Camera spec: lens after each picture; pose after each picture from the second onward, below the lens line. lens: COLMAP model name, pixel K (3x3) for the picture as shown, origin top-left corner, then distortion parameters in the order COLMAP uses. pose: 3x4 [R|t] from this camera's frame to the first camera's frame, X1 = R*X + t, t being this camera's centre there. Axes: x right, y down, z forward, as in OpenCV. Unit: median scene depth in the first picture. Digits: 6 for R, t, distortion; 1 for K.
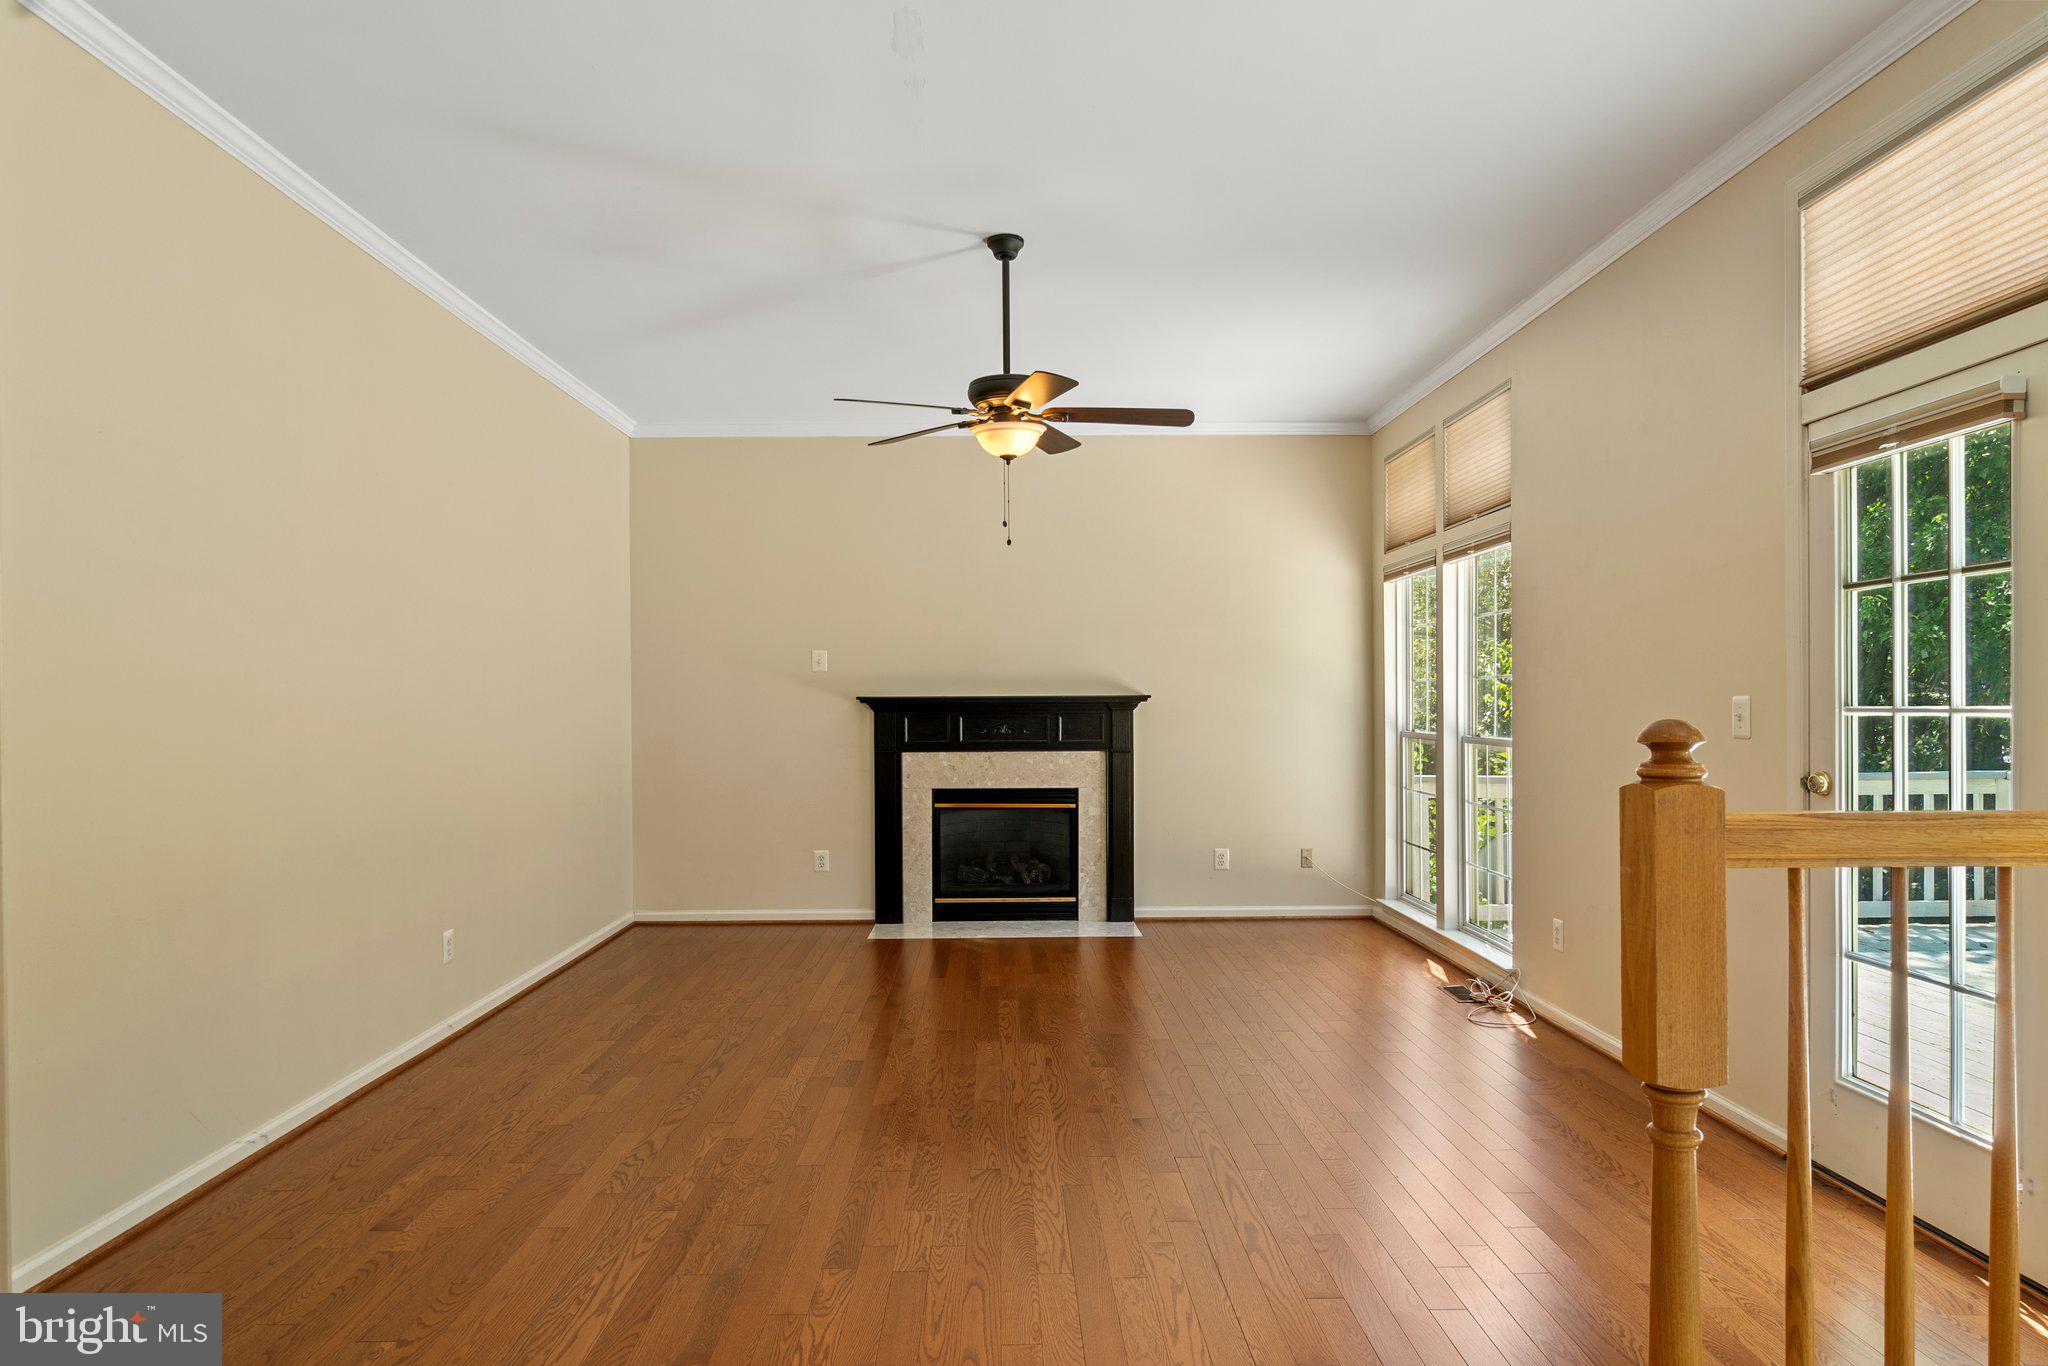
lens RADIAL K [[1257.3, 0, 1013.5], [0, 1257.3, 709.3], [0, 0, 1]] dist [0.001749, -0.001380]
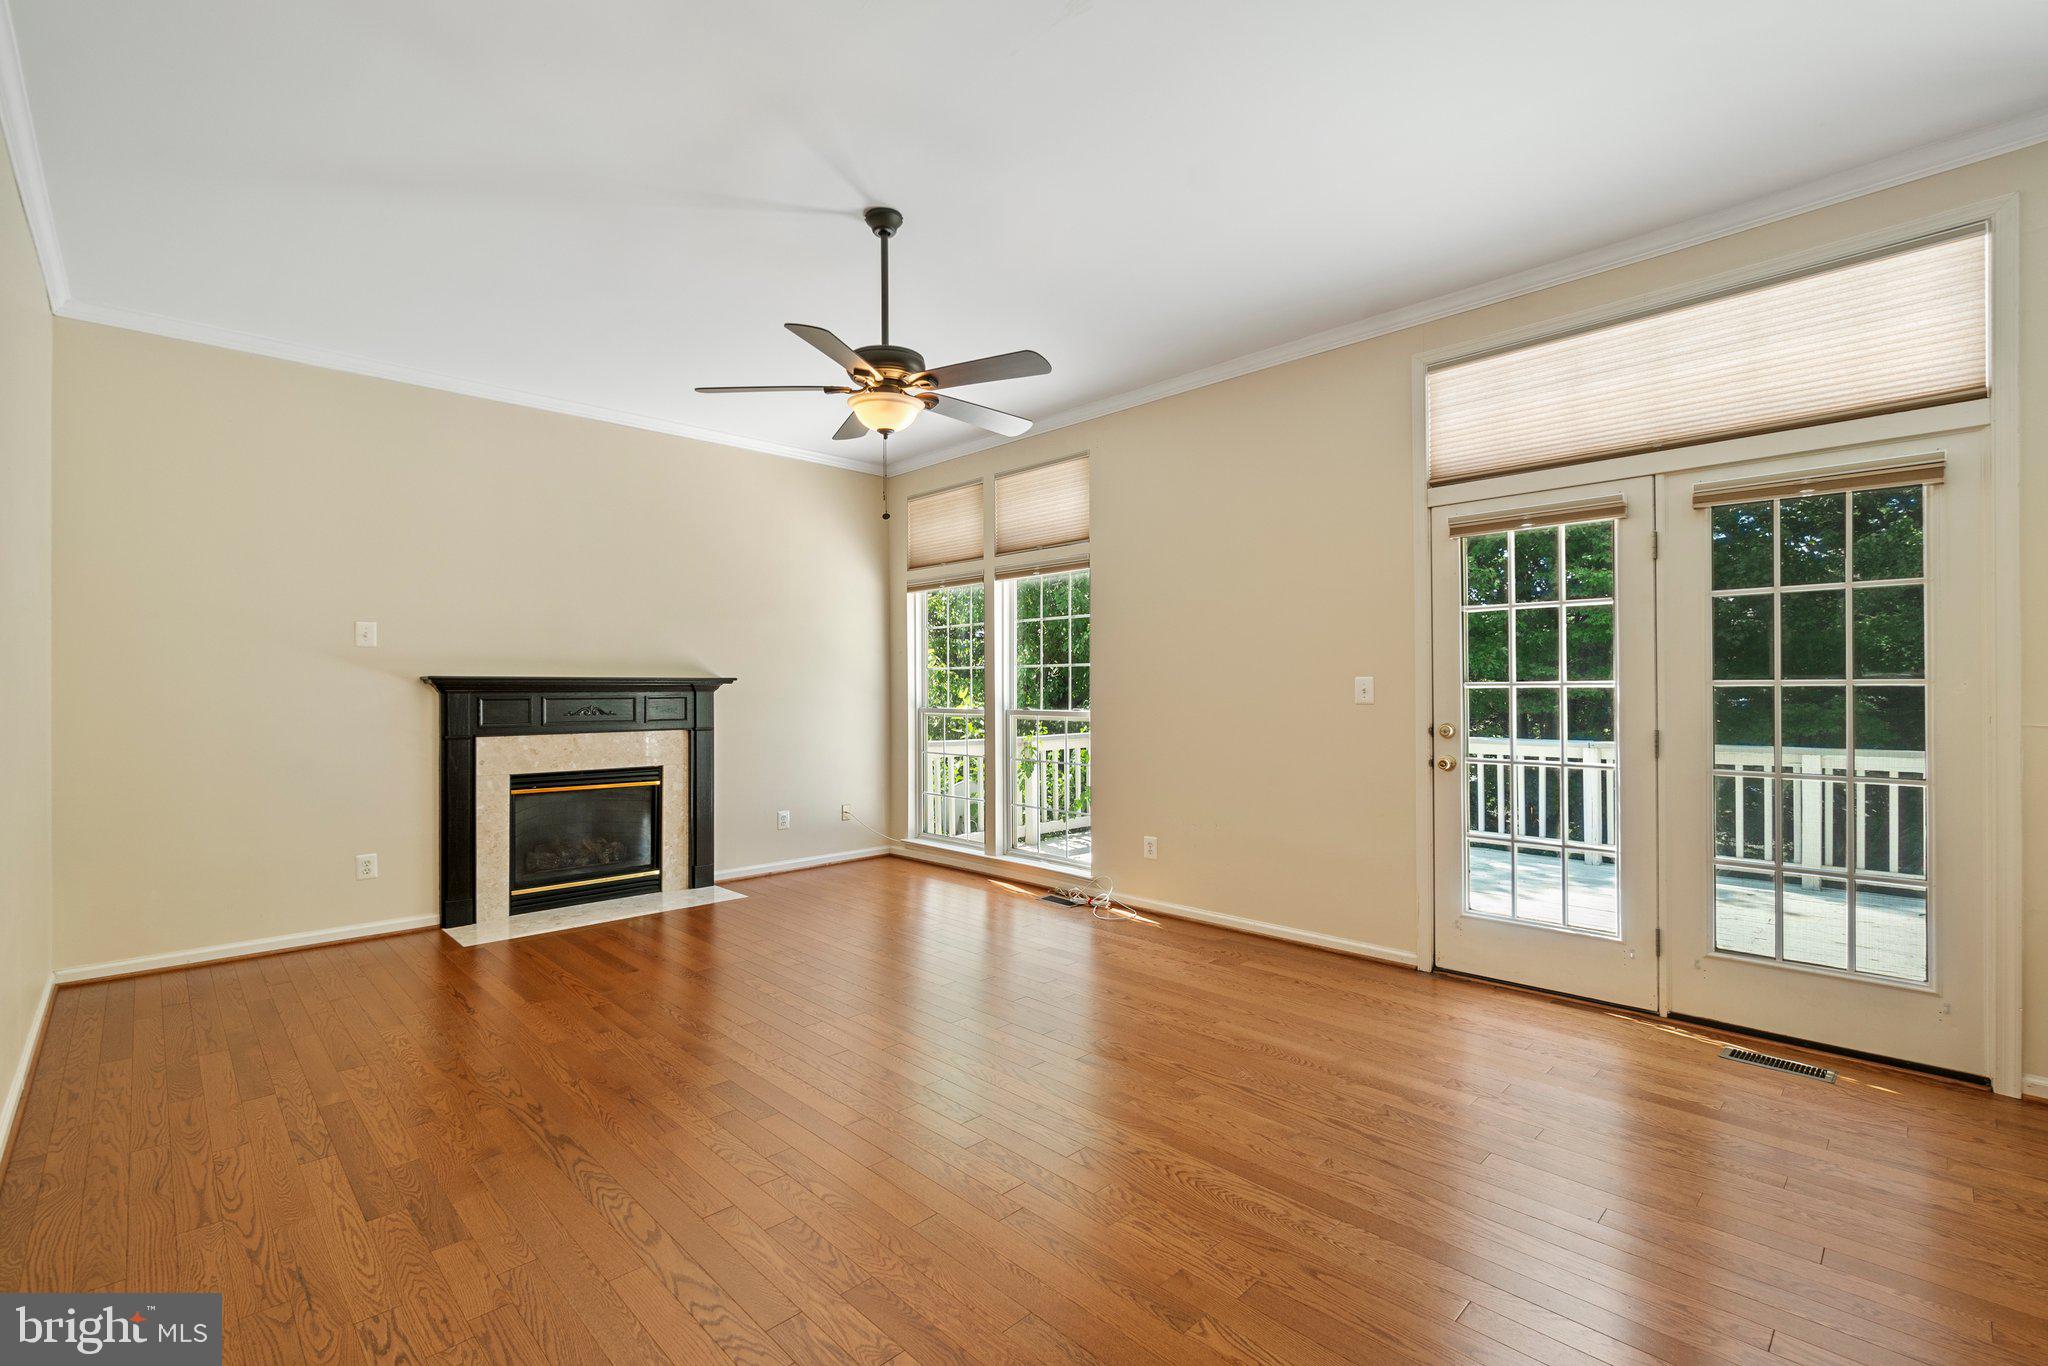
lens RADIAL K [[904.0, 0, 1035.0], [0, 904.0, 686.9], [0, 0, 1]] dist [-0.004689, -0.001269]
pose [[0.726006, 0.004879, 0.687671, -0.245186], [0.003874, 0.999930, -0.011184, 0.006453], [-0.687678, 0.010784, 0.725936, 0.237945]]
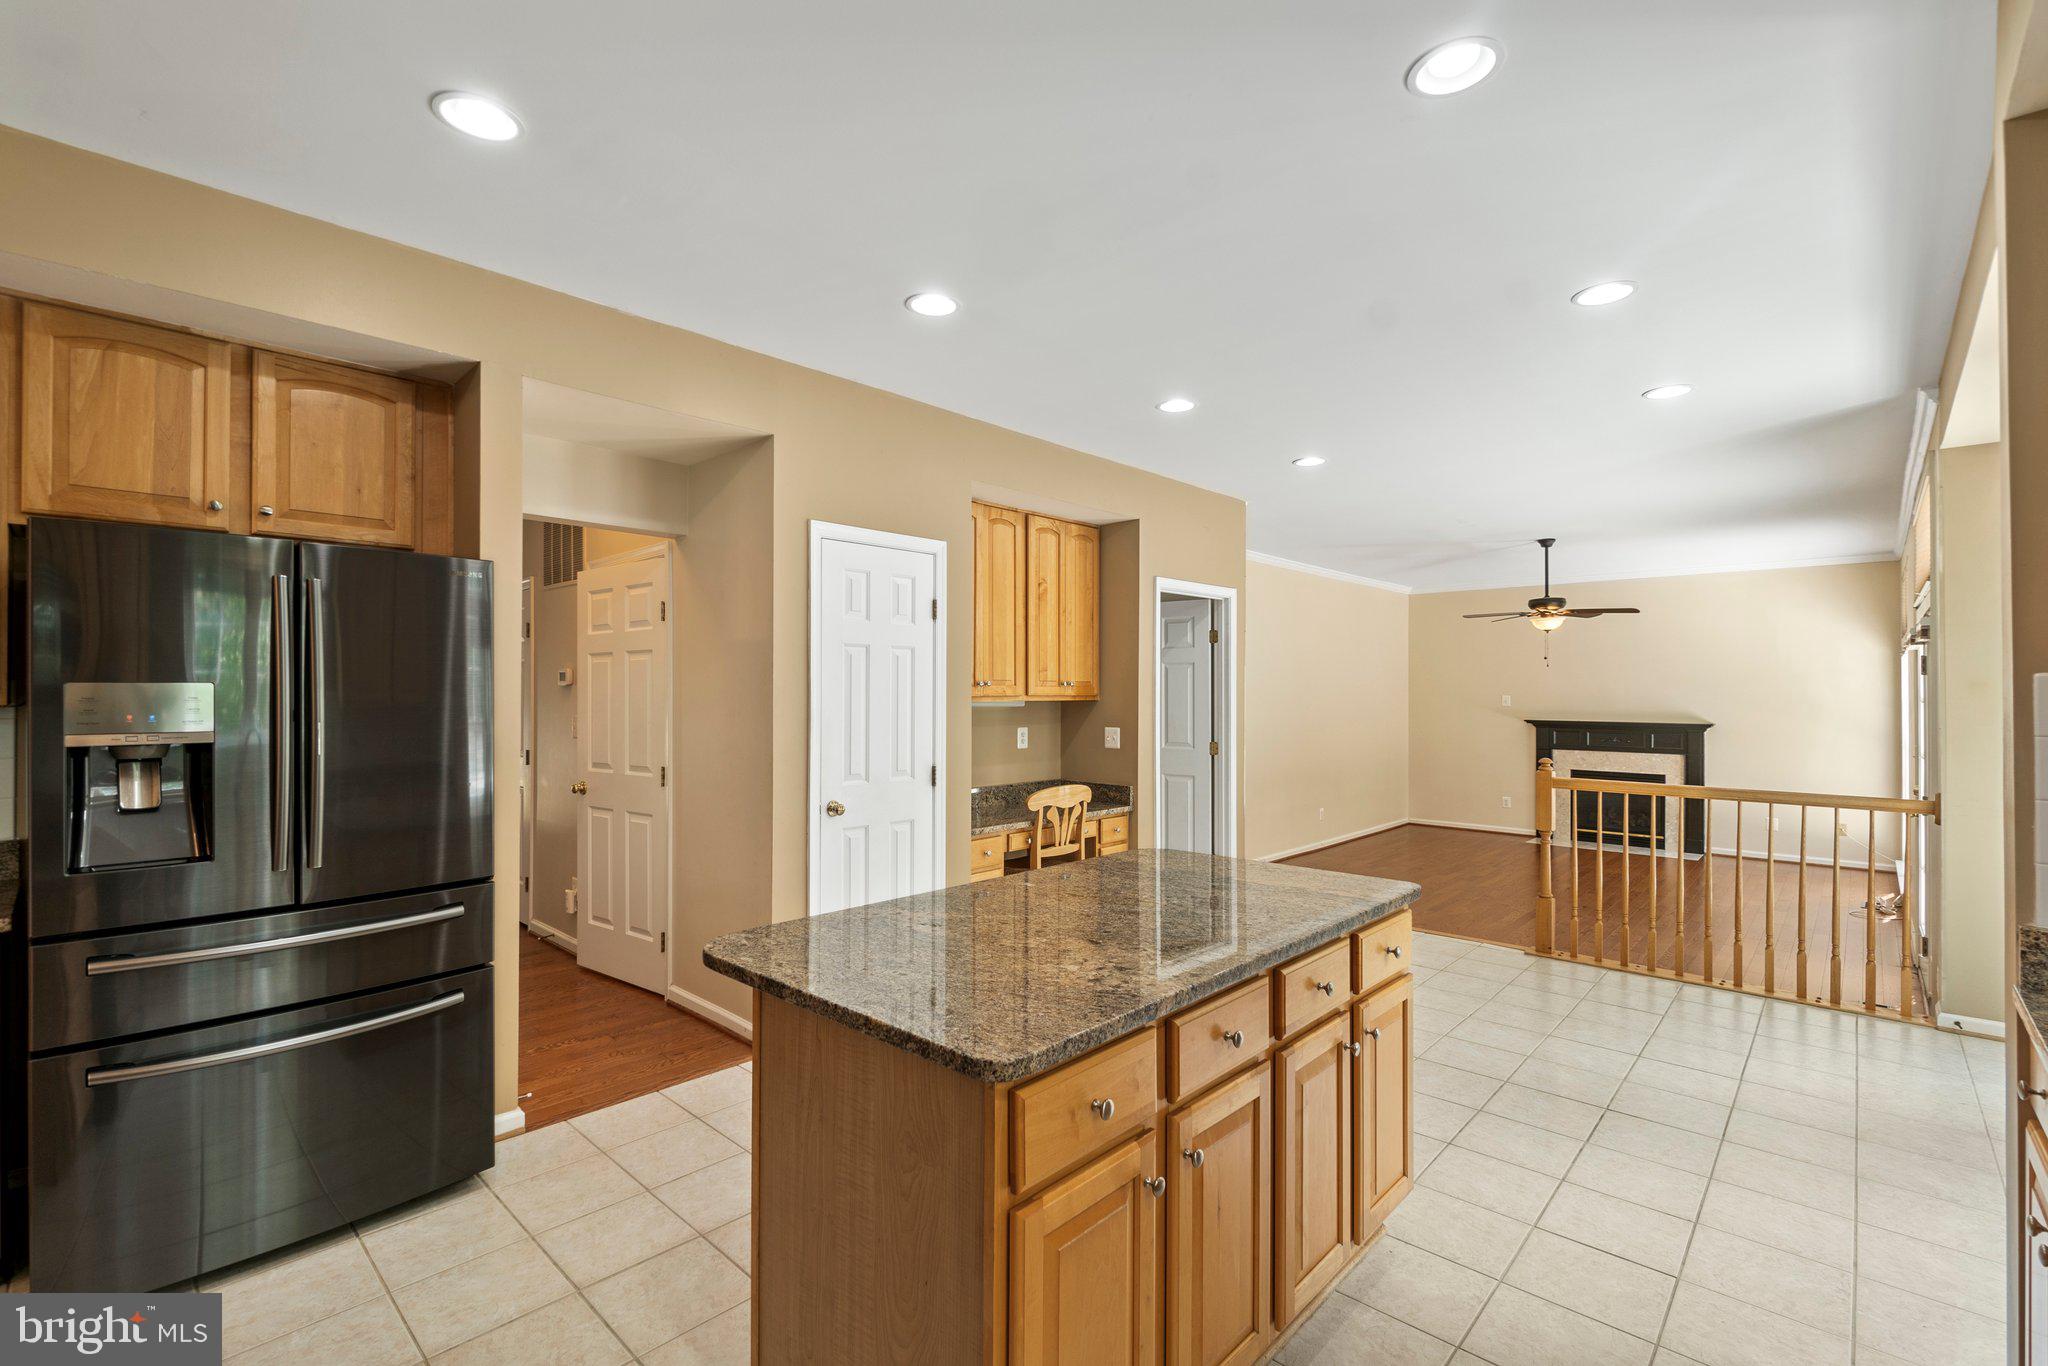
lens RADIAL K [[904.0, 0, 1020.6], [0, 904.0, 679.6], [0, 0, 1]] dist [-0.004689, -0.001269]
pose [[0.727364, 0.003240, -0.686244, 0.264684], [-0.015917, 0.999800, -0.012150, -0.041953], [0.686067, 0.019760, 0.727270, -0.556502]]
